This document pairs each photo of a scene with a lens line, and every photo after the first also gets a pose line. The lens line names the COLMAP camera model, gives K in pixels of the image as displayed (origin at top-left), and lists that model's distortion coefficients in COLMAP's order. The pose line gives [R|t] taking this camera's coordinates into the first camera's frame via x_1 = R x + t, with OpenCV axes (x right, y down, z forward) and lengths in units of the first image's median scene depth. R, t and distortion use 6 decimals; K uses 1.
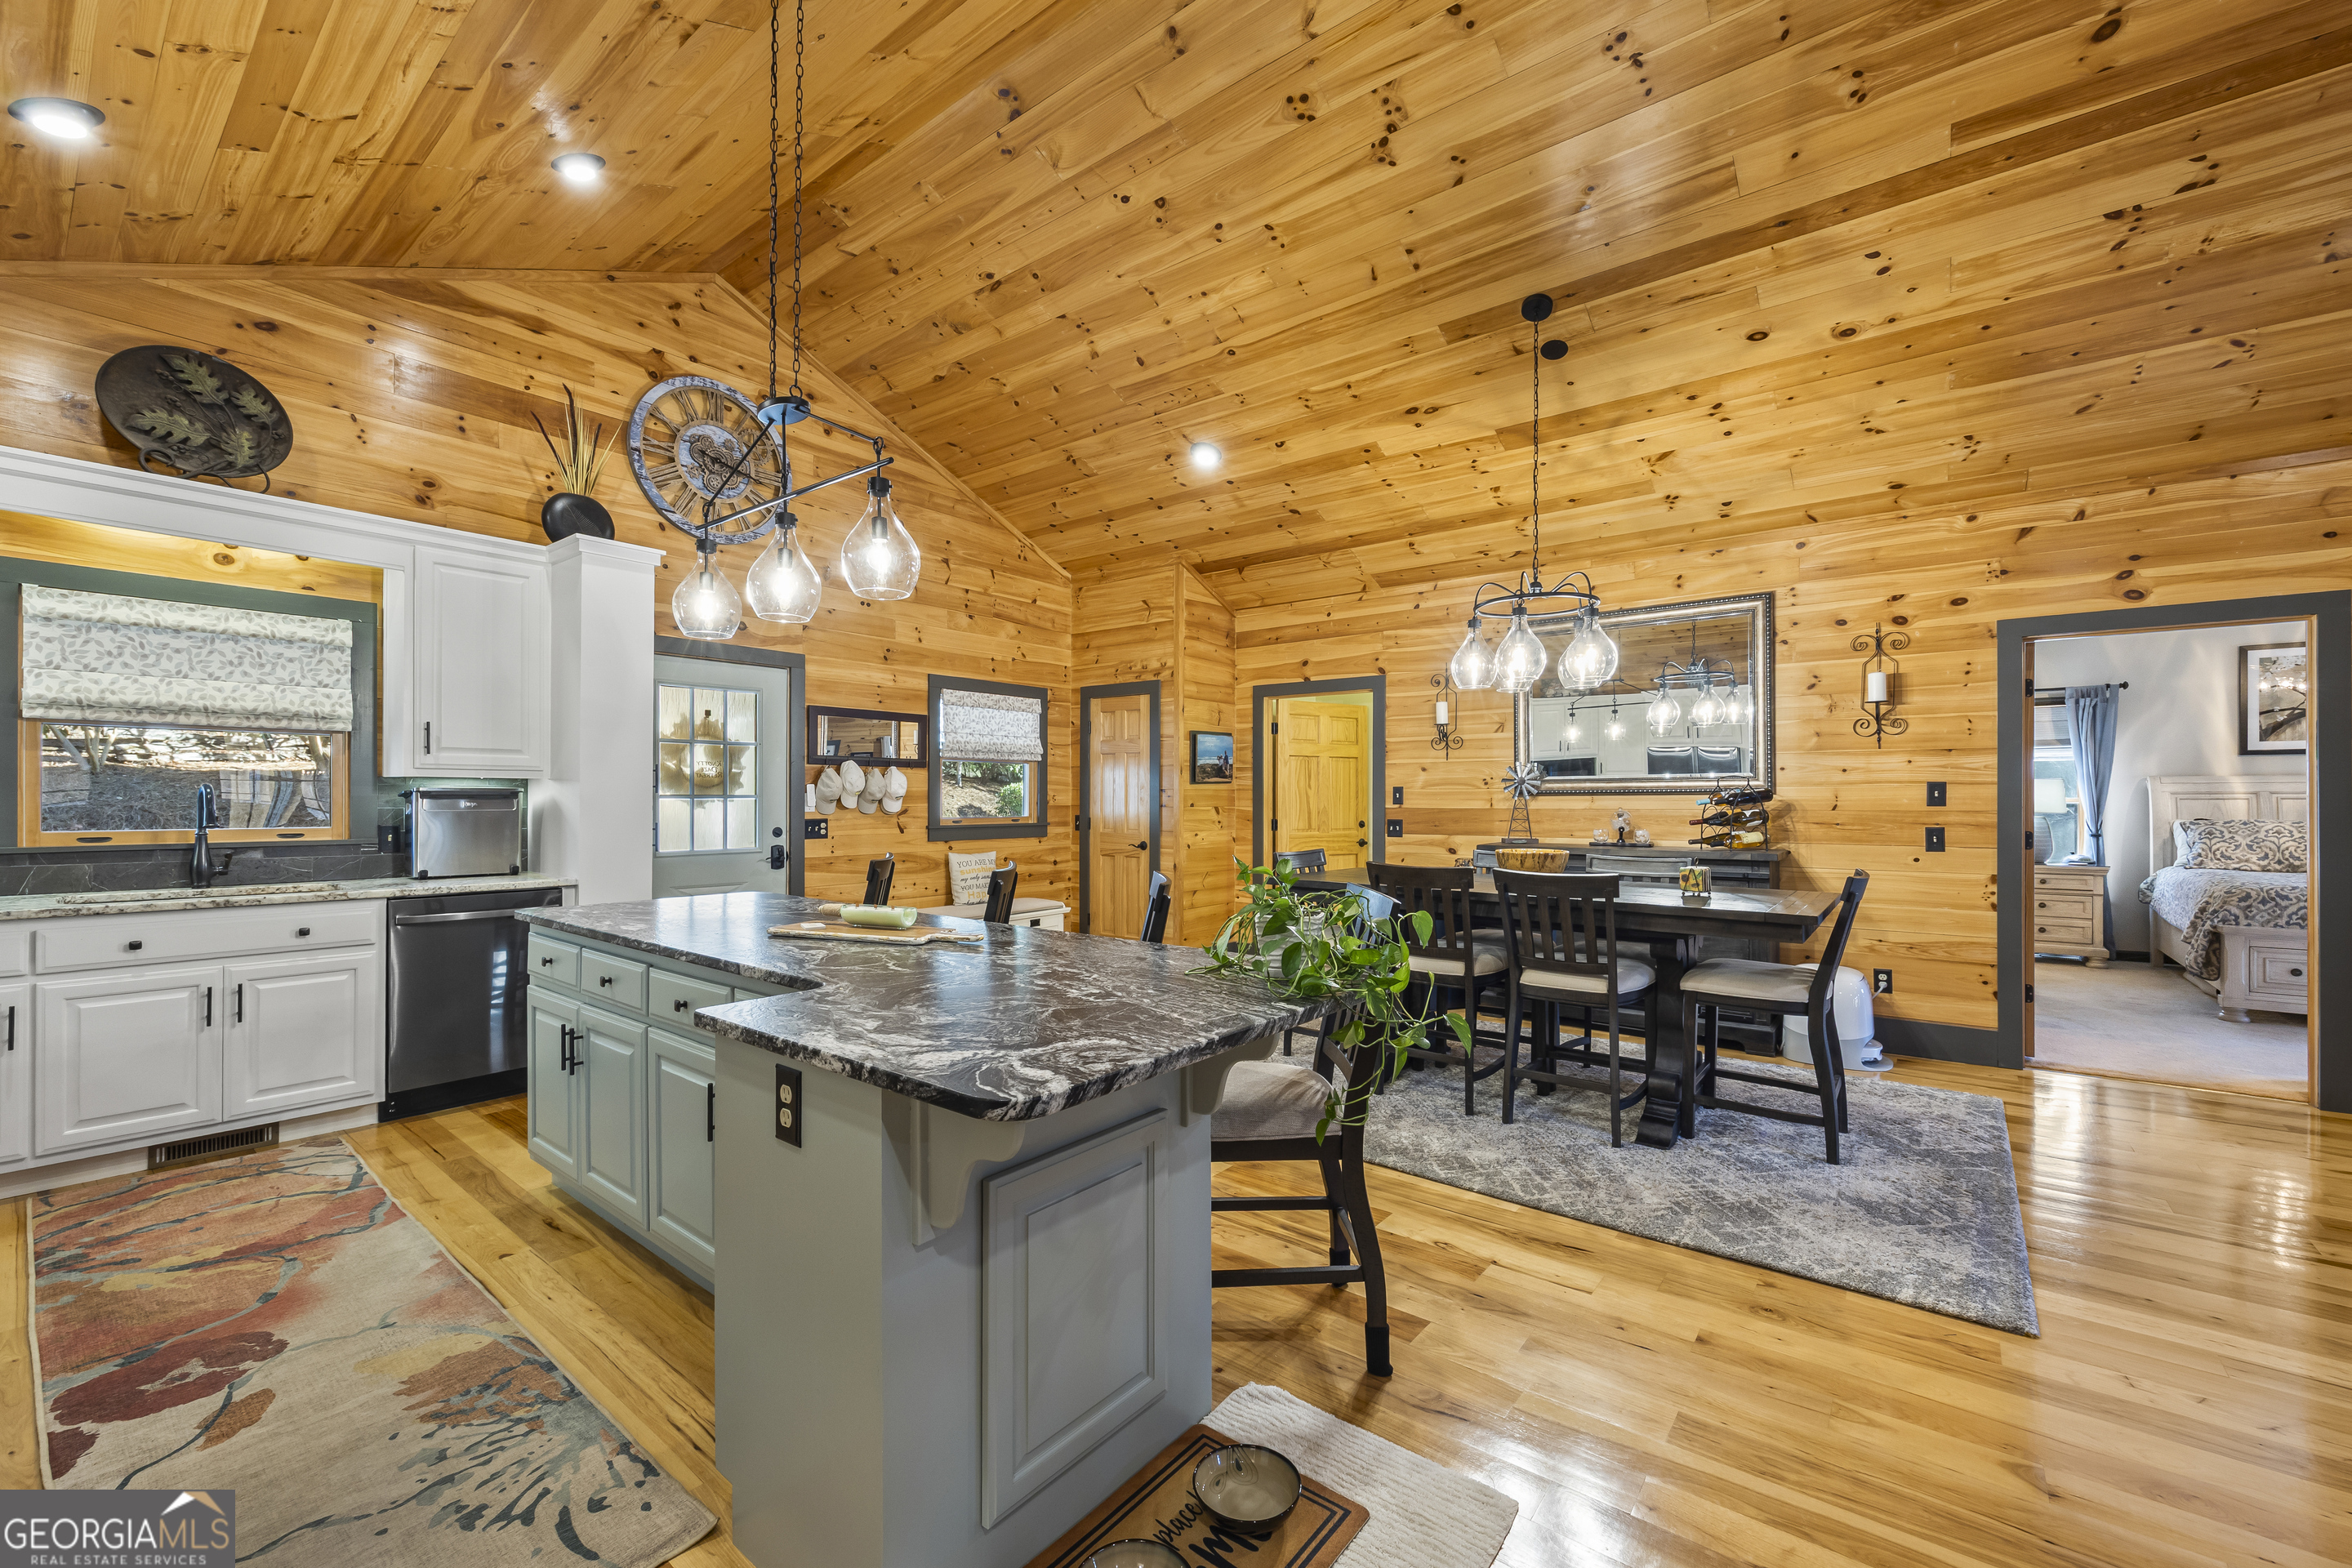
lens RADIAL K [[946.2, 0, 1173.6], [0, 946.2, 795.7], [0, 0, 1]] dist [-0.002650, -0.000389]
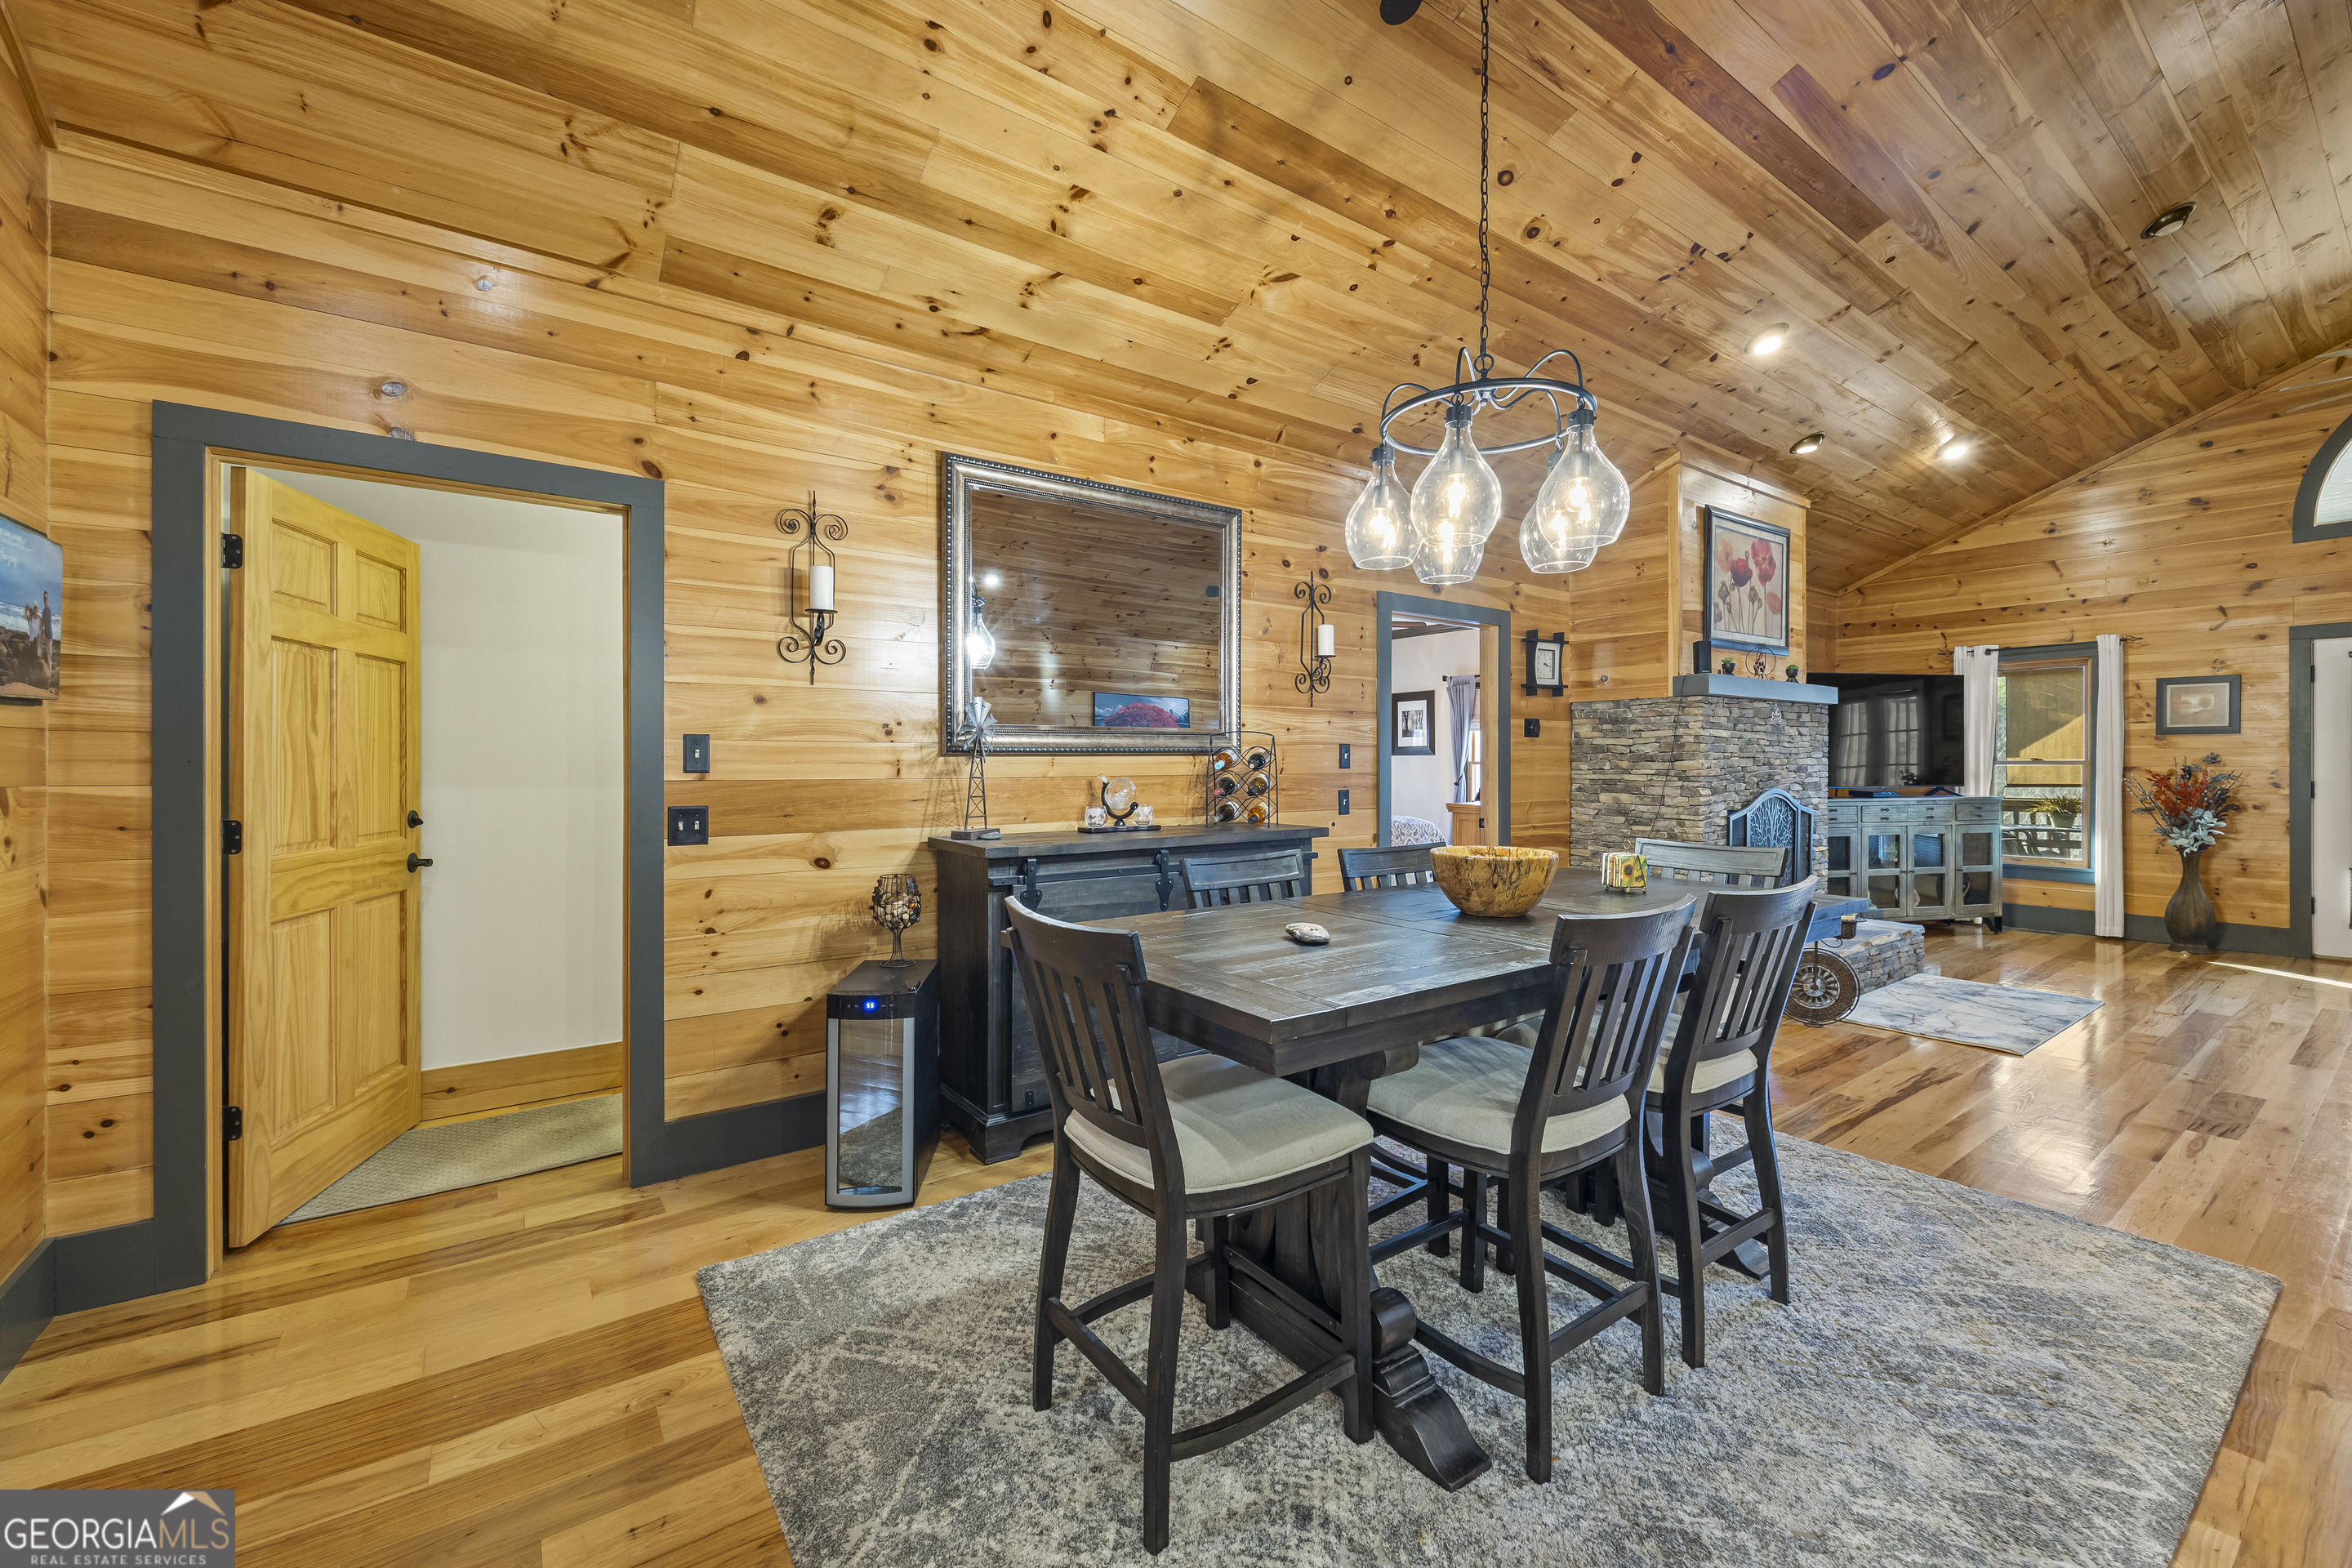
lens RADIAL K [[946.2, 0, 1173.4], [0, 946.2, 767.1], [0, 0, 1]] dist [-0.002650, -0.000389]
pose [[0.270734, -0.006100, 0.962635, -0.171881], [-0.003340, 0.999968, 0.007276, 0.002728], [-0.962648, -0.005185, 0.270705, 0.803646]]
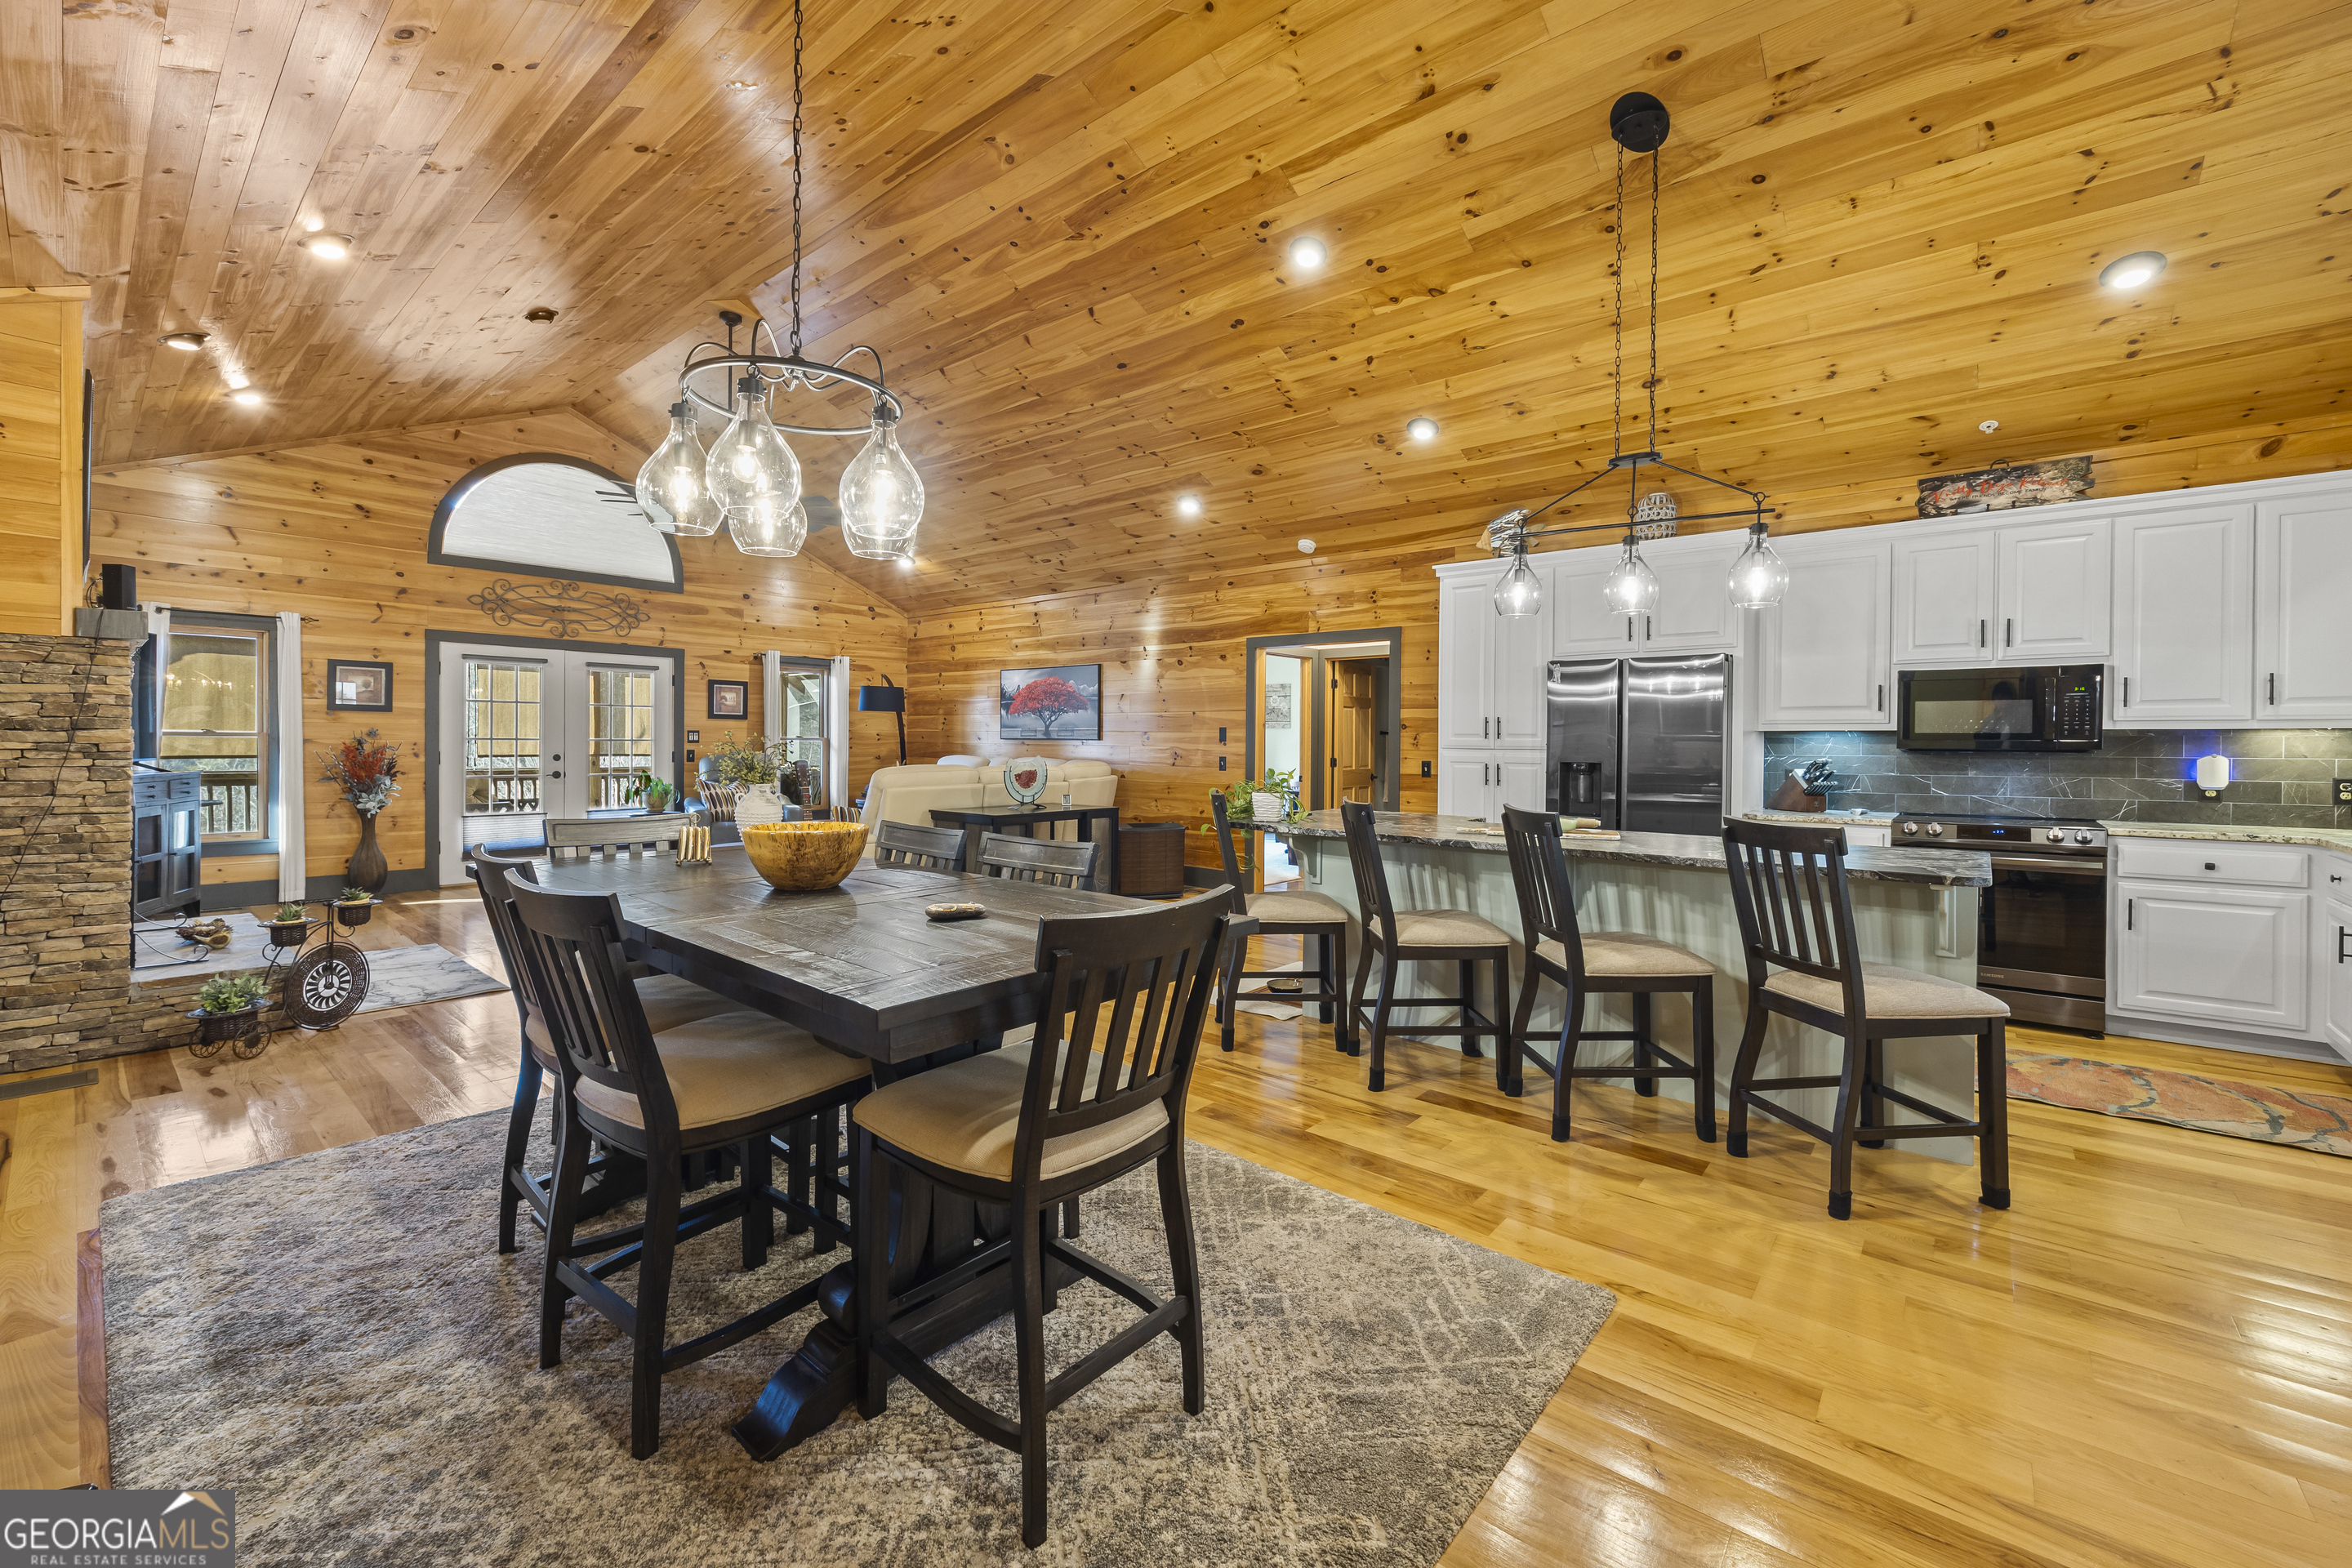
lens RADIAL K [[946.2, 0, 1179.8], [0, 946.2, 752.5], [0, 0, 1]] dist [-0.002650, -0.000389]
pose [[-0.999415, -0.013714, 0.031340, 0.109170], [-0.013612, 0.999901, 0.003454, 0.004806], [-0.031384, 0.003025, -0.999503, 1.237903]]
